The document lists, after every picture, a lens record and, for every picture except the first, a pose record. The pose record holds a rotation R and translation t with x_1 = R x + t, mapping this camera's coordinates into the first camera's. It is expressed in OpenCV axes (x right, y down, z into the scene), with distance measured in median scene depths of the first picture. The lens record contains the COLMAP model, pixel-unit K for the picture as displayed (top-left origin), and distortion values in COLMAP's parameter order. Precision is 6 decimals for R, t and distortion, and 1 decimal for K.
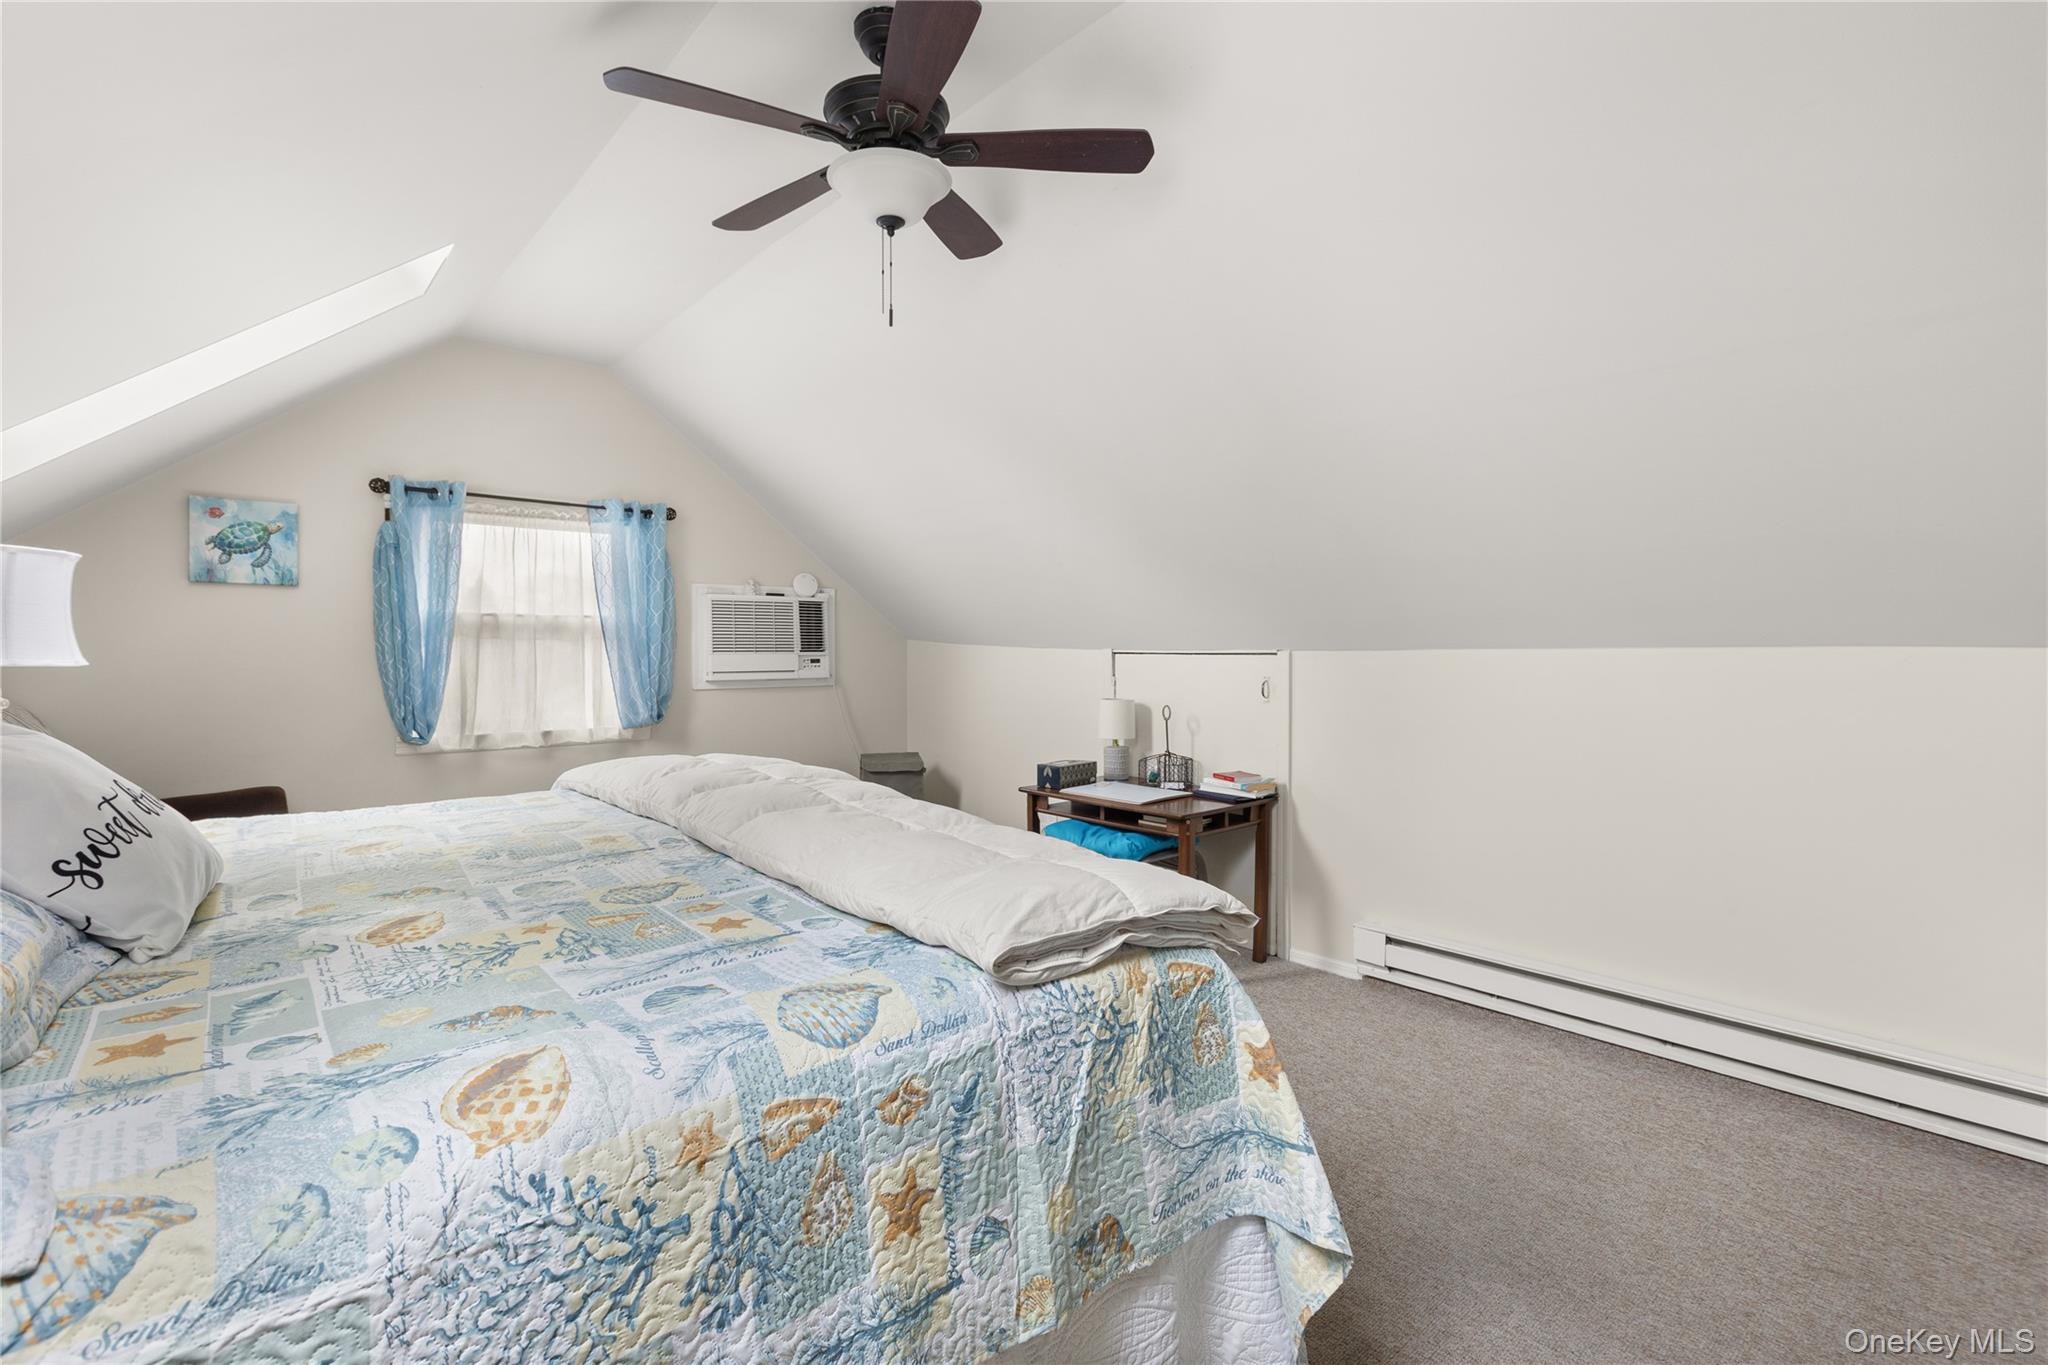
lens RADIAL K [[932.7, 0, 1018.1], [0, 932.7, 673.6], [0, 0, 1]] dist [0.002490, -0.000113]
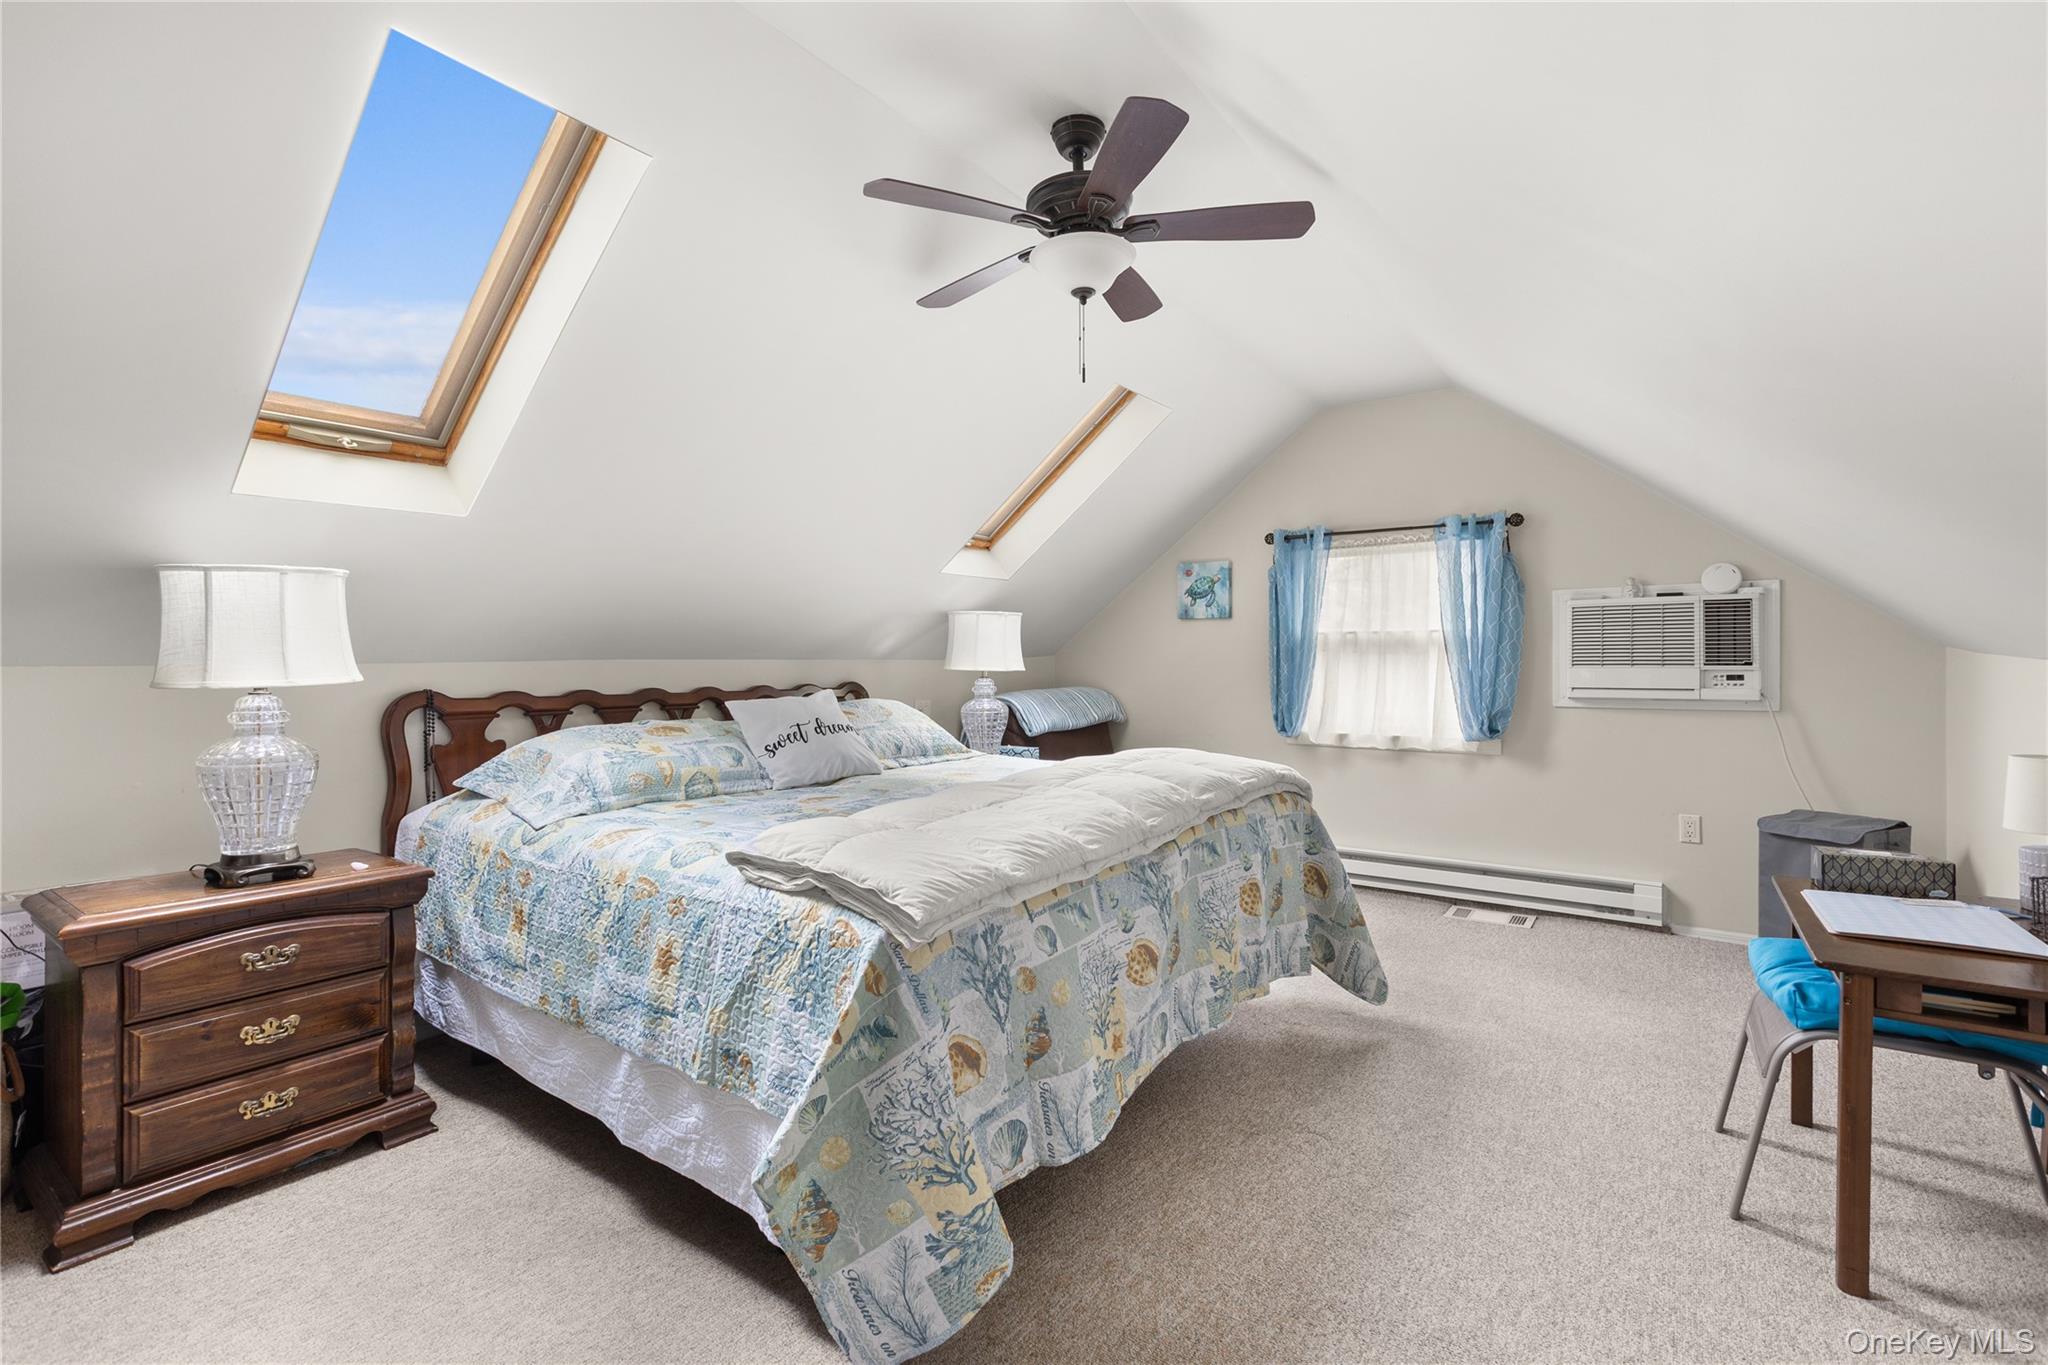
lens RADIAL K [[932.7, 0, 1018.1], [0, 932.7, 673.6], [0, 0, 1]] dist [0.002490, -0.000113]
pose [[0.226526, 0.012094, -0.973930, 0.553538], [-0.024777, 0.999671, 0.006651, -0.010270], [0.973690, 0.022624, 0.226751, 0.370380]]
